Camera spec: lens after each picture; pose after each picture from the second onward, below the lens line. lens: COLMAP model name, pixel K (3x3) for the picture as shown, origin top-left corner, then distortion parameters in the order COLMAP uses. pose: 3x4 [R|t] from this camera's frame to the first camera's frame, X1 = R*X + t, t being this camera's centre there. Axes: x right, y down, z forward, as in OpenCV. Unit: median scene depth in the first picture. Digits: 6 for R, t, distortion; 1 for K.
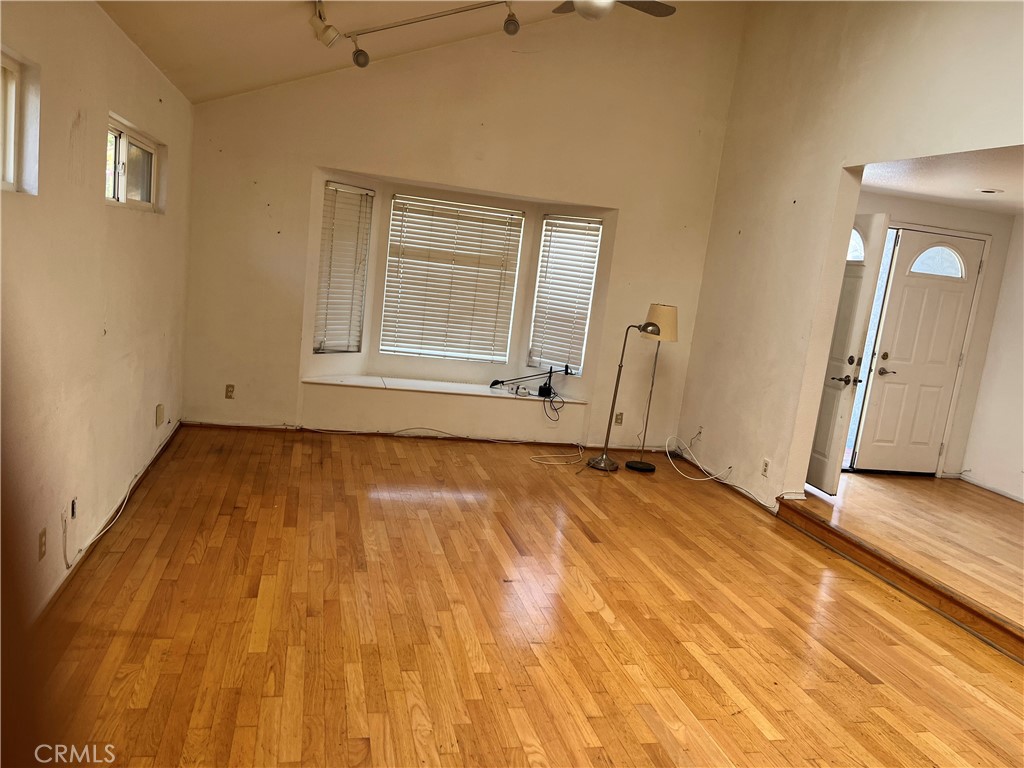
lens RADIAL K [[767.6, 0, 512.0], [0, 767.6, 390.1], [0, 0, 1]] dist [0.063848, -0.093472]
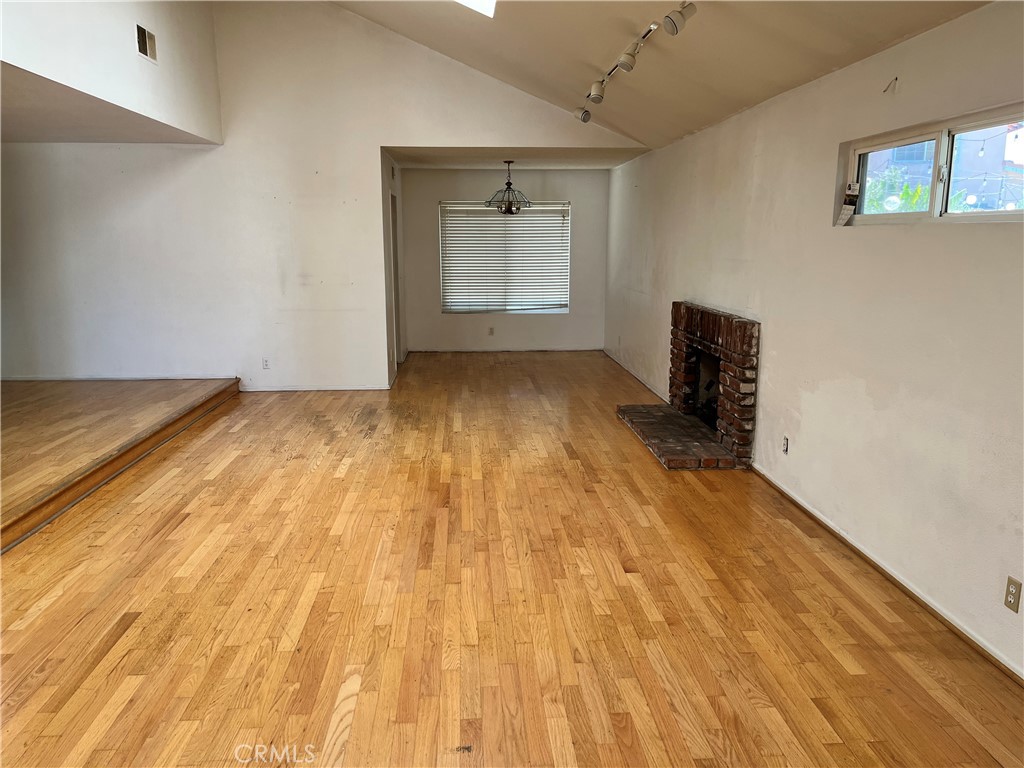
lens RADIAL K [[767.6, 0, 512.0], [0, 767.6, 390.1], [0, 0, 1]] dist [0.063848, -0.093472]
pose [[-0.977050, -0.149499, 0.151736, -0.115276], [-0.085159, 0.927080, 0.365061, -0.302629], [-0.195247, 0.343761, -0.918535, 1.799347]]
